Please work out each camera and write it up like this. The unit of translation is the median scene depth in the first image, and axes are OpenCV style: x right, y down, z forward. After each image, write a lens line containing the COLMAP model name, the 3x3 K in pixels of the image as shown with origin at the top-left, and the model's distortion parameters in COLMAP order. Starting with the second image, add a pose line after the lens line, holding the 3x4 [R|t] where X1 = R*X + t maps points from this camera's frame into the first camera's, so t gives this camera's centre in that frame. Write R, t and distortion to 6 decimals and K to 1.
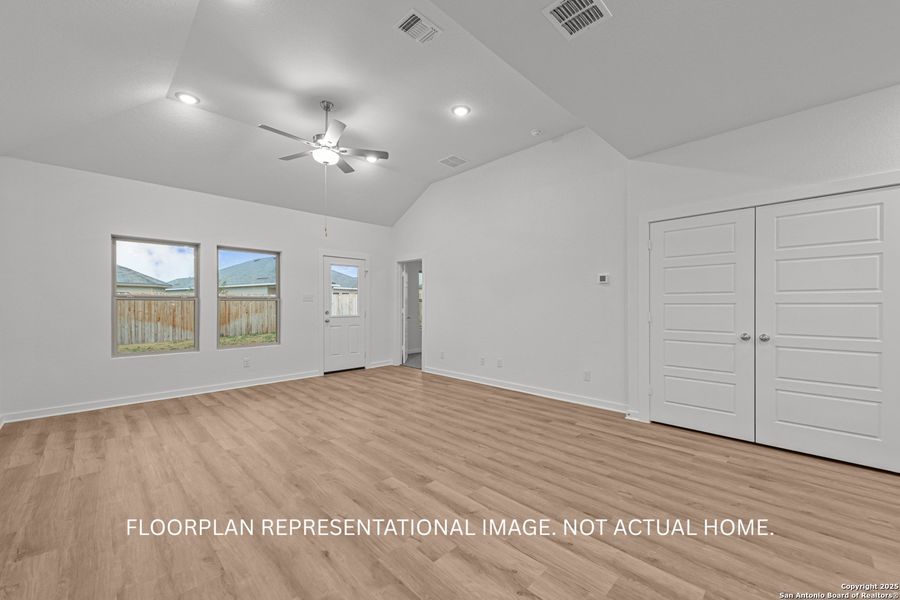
lens RADIAL K [[352.3, 0, 450.0], [0, 352.3, 300.0], [0, 0, 1]] dist [0.001144, 0.000044]
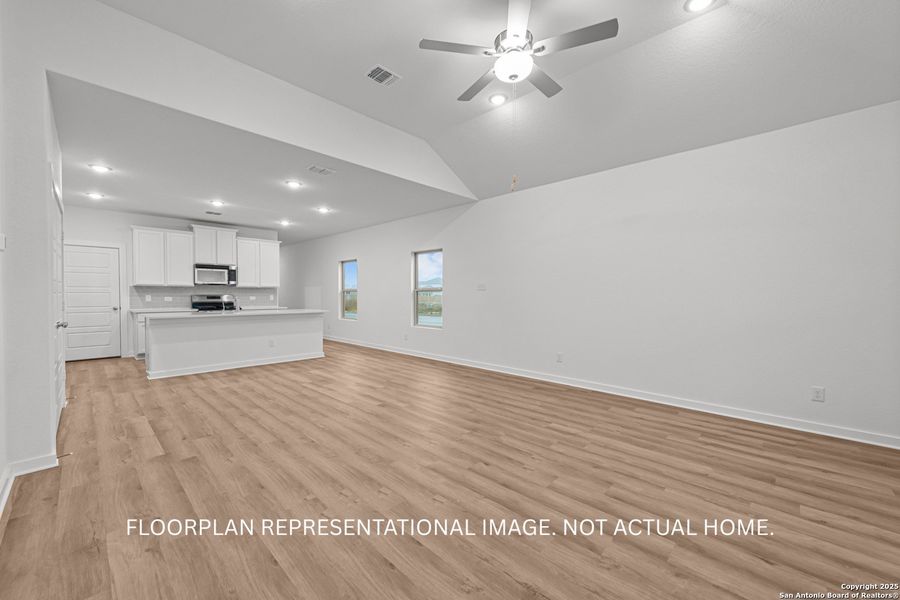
lens RADIAL K [[352.3, 0, 450.0], [0, 352.3, 300.0], [0, 0, 1]] dist [0.001144, 0.000044]
pose [[-0.999814, -0.001469, -0.019241, -0.265430], [-0.001591, 0.999979, 0.006311, 0.022867], [0.019232, 0.006341, -0.999795, 1.991270]]
